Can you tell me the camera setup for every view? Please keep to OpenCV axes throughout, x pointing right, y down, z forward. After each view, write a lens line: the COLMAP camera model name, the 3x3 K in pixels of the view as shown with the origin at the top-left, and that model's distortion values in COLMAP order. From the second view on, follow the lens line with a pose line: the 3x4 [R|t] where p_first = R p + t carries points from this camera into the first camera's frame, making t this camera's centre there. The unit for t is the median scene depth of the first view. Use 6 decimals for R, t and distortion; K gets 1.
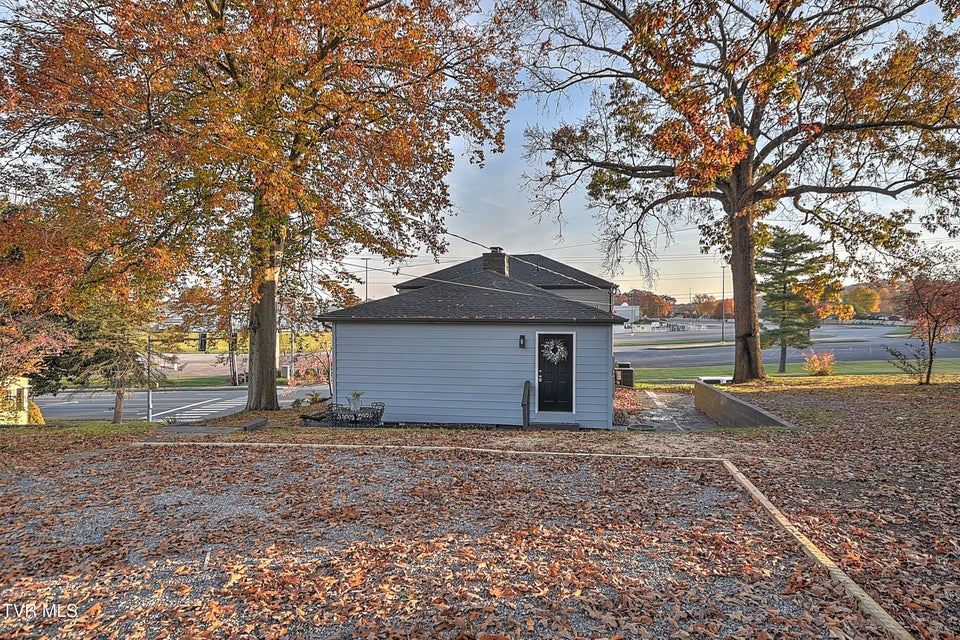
lens RADIAL K [[604.2, 0, 480.7], [0, 604.2, 318.7], [0, 0, 1]] dist [0.030412, -0.000039]
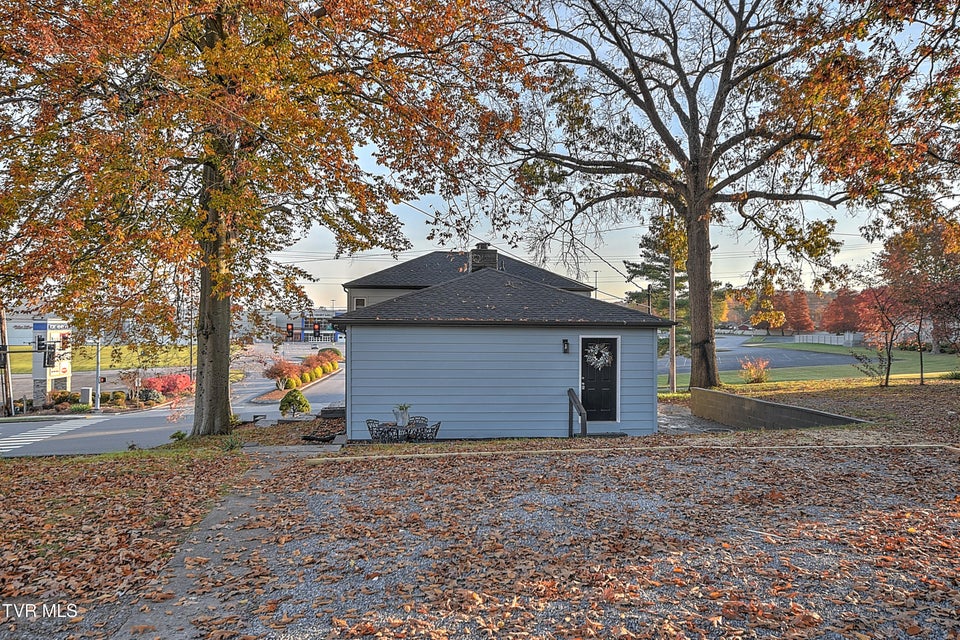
lens RADIAL K [[716.6, 0, 477.6], [0, 716.6, 319.6], [0, 0, 1]] dist [0.042943, 0.002516]
pose [[0.964654, 0.004840, 0.263475, -0.225428], [-0.001675, 0.999924, -0.012234, 0.006773], [-0.263514, 0.011361, 0.964589, -0.015257]]
